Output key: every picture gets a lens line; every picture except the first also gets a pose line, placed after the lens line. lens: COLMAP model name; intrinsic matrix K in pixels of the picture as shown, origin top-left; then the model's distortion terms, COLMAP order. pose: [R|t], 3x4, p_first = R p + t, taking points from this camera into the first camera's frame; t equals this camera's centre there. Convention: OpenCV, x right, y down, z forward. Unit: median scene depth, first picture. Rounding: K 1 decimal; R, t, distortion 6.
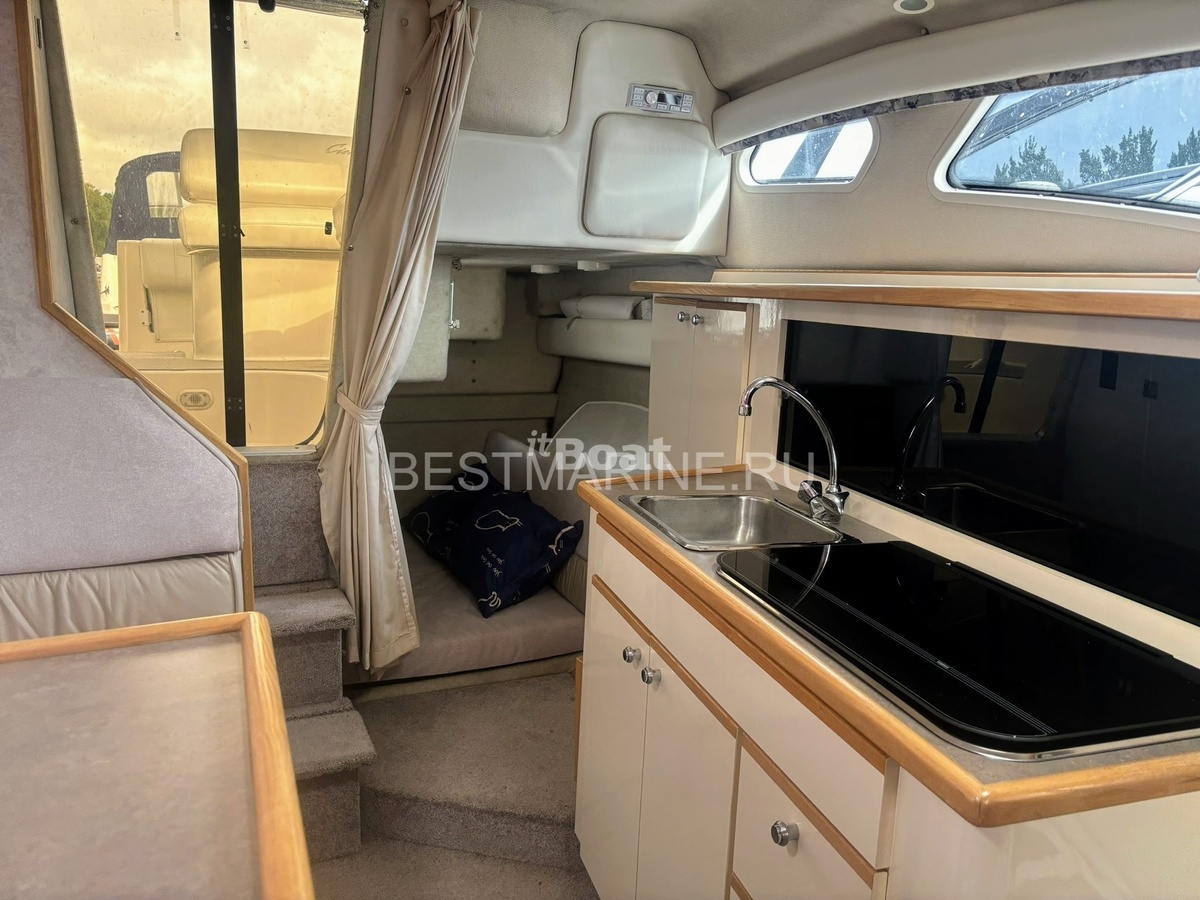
lens RADIAL K [[903.2, 0, 600.3], [0, 903.2, 448.7], [0, 0, 1]] dist [0.035001, -0.043997]
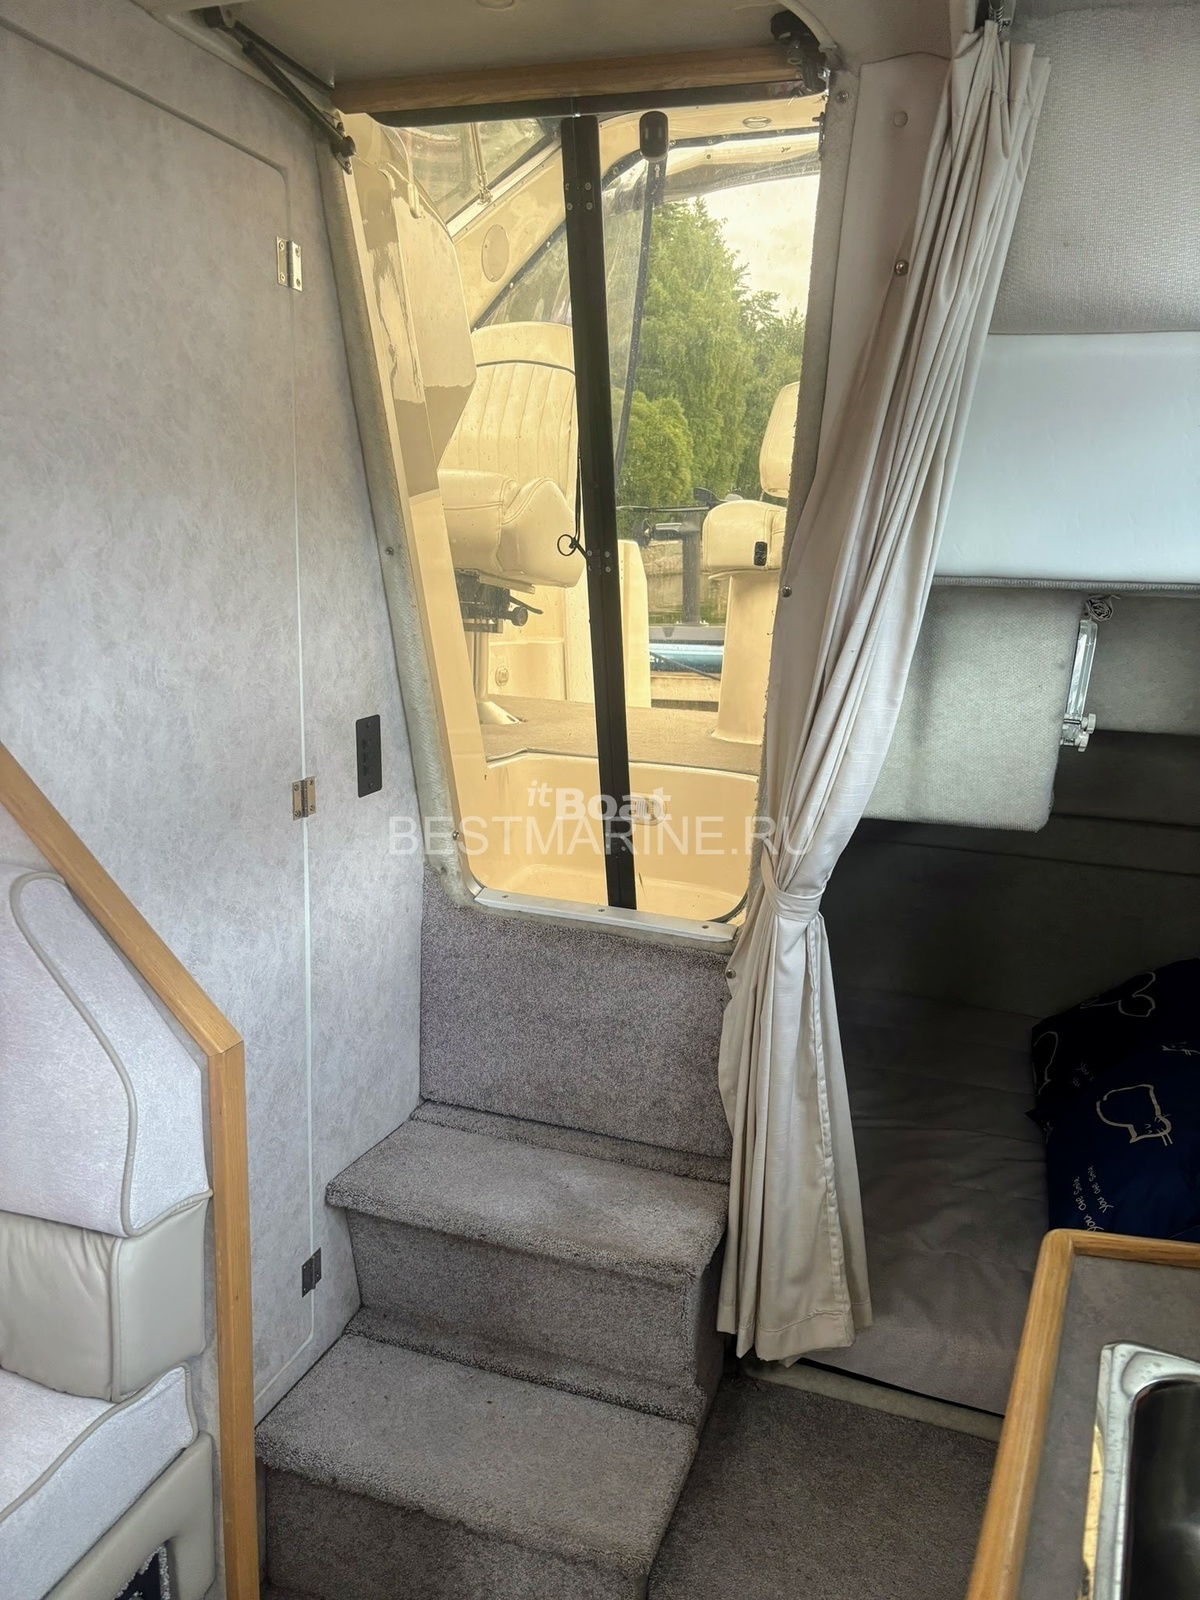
lens RADIAL K [[1204.3, 0, 602.7], [0, 1204.3, 806.6], [0, 0, 1]] dist [0.035001, -0.043997]
pose [[0.734297, 0.137481, -0.664760, 0.194191], [-0.133168, 0.989423, 0.057528, -0.183356], [0.665638, 0.046282, 0.744838, 0.611294]]
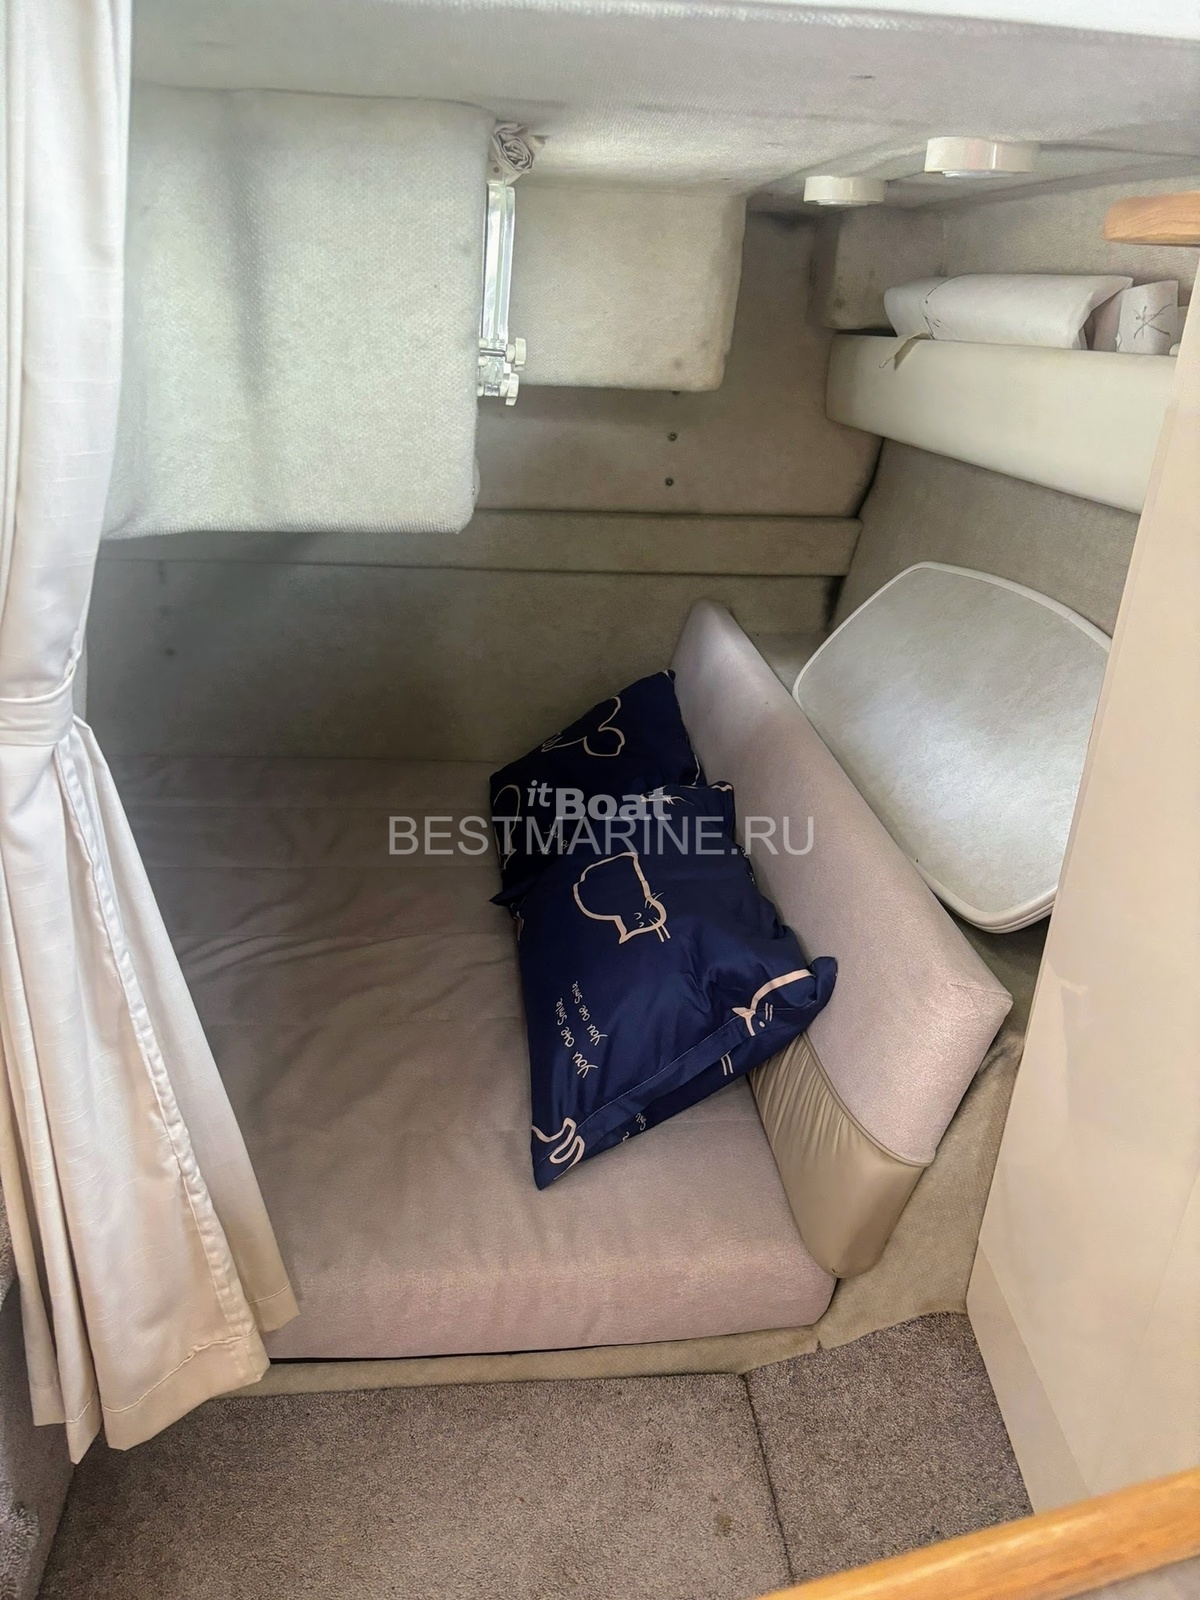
lens RADIAL K [[1204.3, 0, 597.5], [0, 1204.3, 819.6], [0, 0, 1]] dist [0.035001, -0.043997]
pose [[0.954711, 0.134667, -0.265313, 0.017612], [-0.066804, 0.965962, 0.249908, -0.166747], [0.289937, -0.220866, 0.931211, 1.096908]]
